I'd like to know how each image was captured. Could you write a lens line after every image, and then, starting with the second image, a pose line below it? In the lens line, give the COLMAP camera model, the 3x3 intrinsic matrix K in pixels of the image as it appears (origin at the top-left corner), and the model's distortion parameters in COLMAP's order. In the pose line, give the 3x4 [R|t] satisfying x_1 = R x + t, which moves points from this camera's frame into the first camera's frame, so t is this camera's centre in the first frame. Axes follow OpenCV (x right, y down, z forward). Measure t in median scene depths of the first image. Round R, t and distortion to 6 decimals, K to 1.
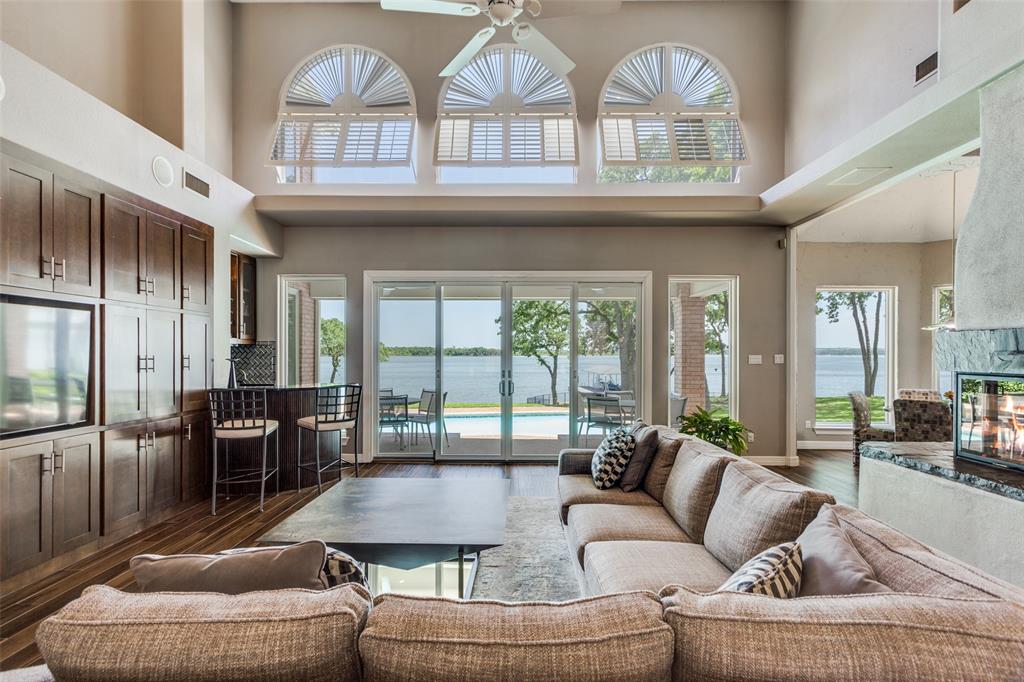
lens RADIAL K [[490.3, 0, 510.6], [0, 490.3, 353.3], [0, 0, 1]] dist [0.000124, 0.001217]
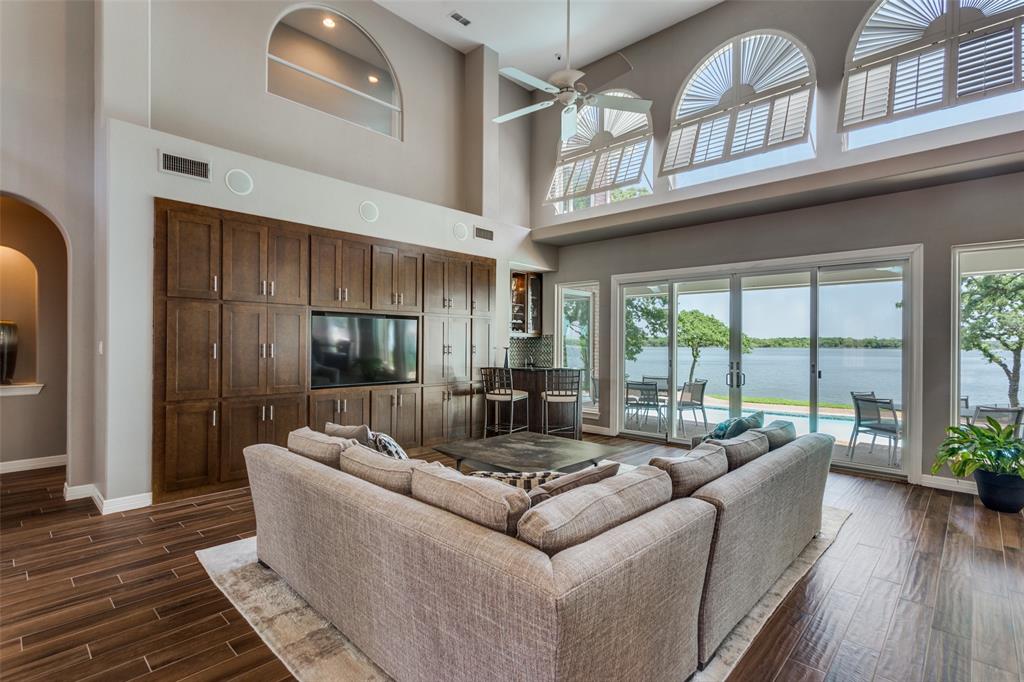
lens RADIAL K [[490.3, 0, 512.4], [0, 490.3, 342.9], [0, 0, 1]] dist [0.000124, 0.001217]
pose [[0.731956, 0.003958, -0.681340, 0.349114], [-0.005606, 0.999984, -0.000214, -0.001757], [0.681328, 0.003977, 0.731967, -0.043762]]
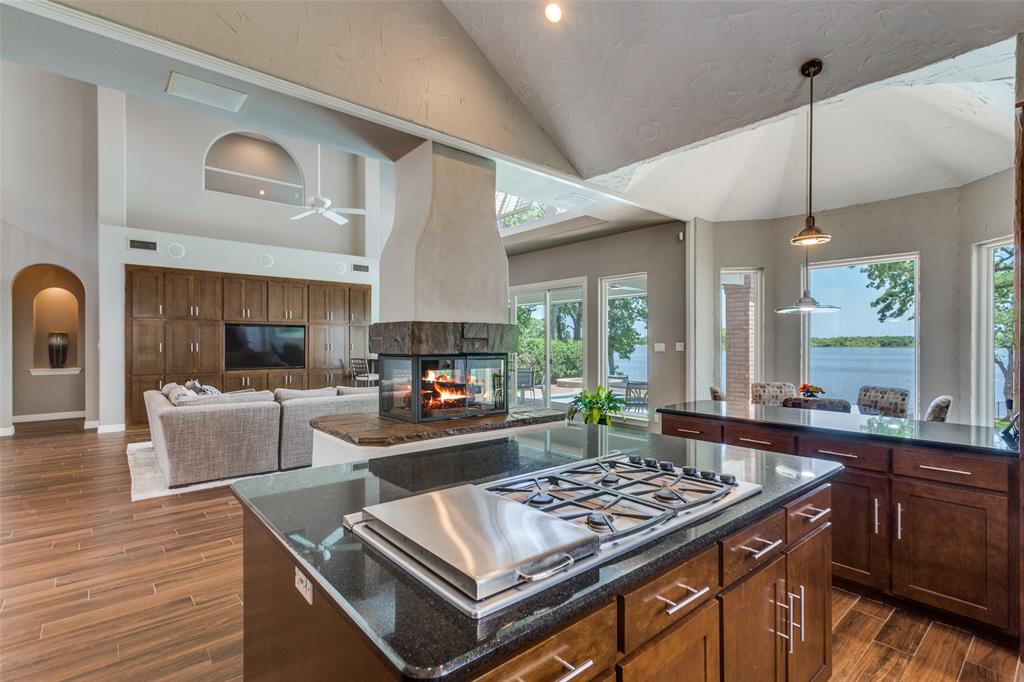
lens RADIAL K [[490.3, 0, 512.3], [0, 490.3, 344.1], [0, 0, 1]] dist [0.000124, 0.001217]
pose [[0.658611, -0.001322, -0.752482, 1.117604], [0.001164, 0.999999, -0.000737, 0.006024], [0.752482, -0.000390, 0.658612, 0.033015]]
